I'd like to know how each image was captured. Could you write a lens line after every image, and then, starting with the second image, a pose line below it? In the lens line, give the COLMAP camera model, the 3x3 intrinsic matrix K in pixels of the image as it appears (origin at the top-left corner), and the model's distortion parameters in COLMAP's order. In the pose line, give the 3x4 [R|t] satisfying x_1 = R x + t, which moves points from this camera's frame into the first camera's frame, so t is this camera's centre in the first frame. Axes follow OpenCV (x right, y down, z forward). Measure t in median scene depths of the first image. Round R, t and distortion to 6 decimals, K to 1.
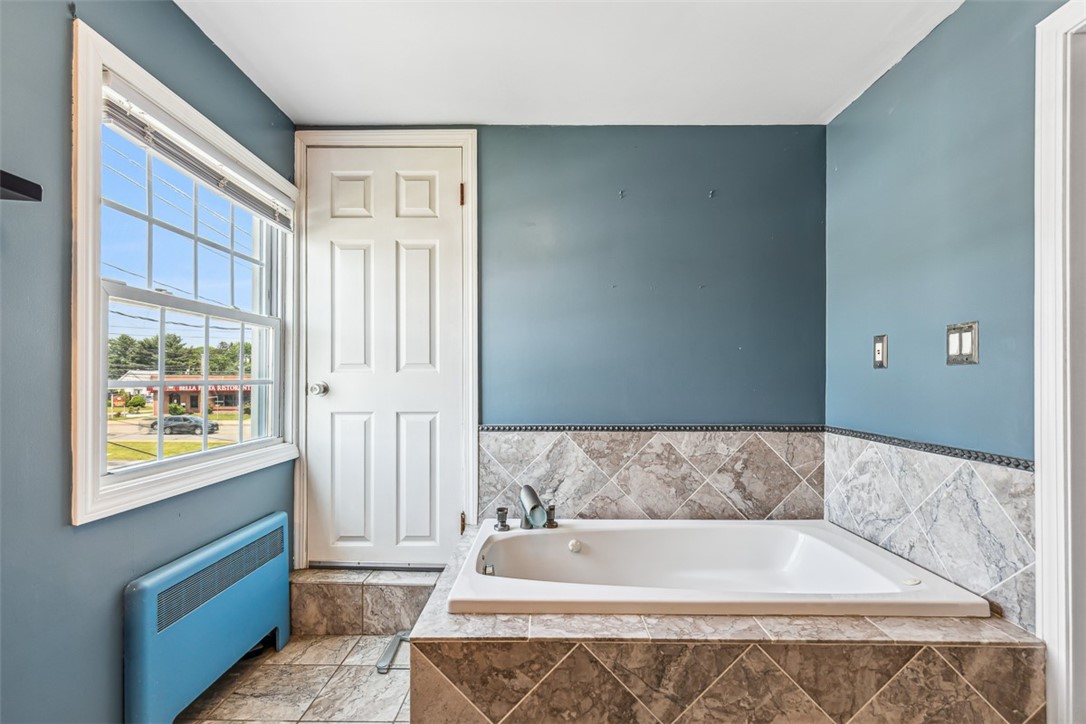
lens RADIAL K [[498.9, 0, 536.0], [0, 498.9, 377.0], [0, 0, 1]] dist [0.009100, -0.002338]
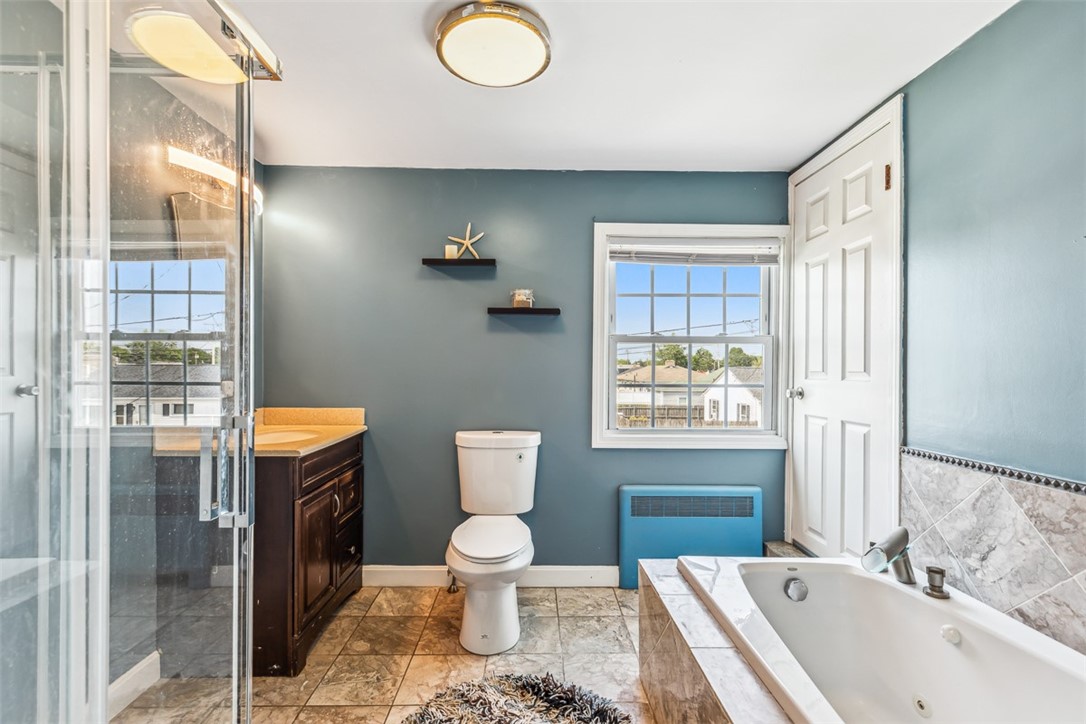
lens RADIAL K [[498.9, 0, 539.5], [0, 498.9, 367.8], [0, 0, 1]] dist [0.009100, -0.002338]
pose [[0.029371, -0.001101, -0.999568, 0.709183], [-0.000743, 0.999999, -0.001123, -0.033049], [0.999568, 0.000776, 0.029370, 0.370472]]
